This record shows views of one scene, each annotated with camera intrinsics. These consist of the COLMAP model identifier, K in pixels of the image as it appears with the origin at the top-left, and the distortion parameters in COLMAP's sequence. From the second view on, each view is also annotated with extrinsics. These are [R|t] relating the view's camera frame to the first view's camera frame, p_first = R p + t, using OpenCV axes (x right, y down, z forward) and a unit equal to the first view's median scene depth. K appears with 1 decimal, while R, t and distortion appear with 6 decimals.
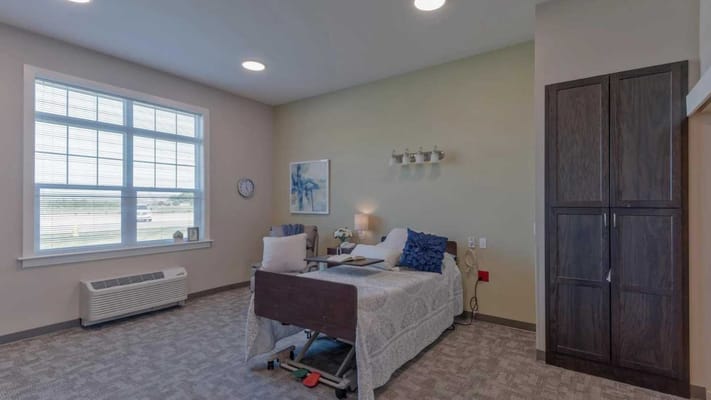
lens RADIAL K [[327.0, 0, 355.5], [0, 327.0, 200.0], [0, 0, 1]] dist [0.000812, 0.000090]
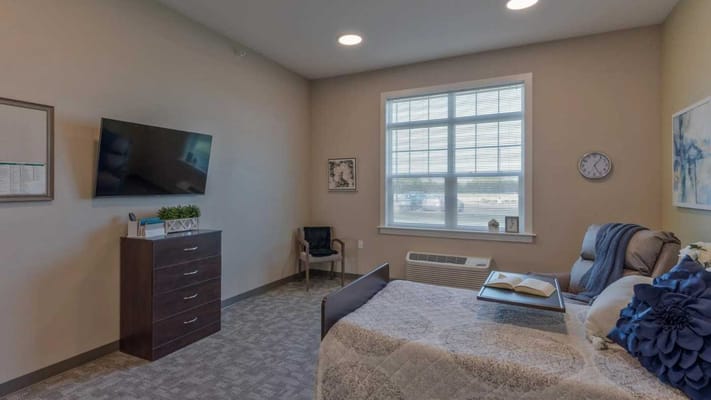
lens RADIAL K [[347.8, 0, 355.5], [0, 347.8, 200.0], [0, 0, 1]] dist [-0.000604, 0.000027]
pose [[0.171787, 0.025564, -0.984802, 0.344046], [0.011251, 0.999547, 0.027909, 0.008685], [0.985070, -0.015874, 0.171421, 0.435404]]
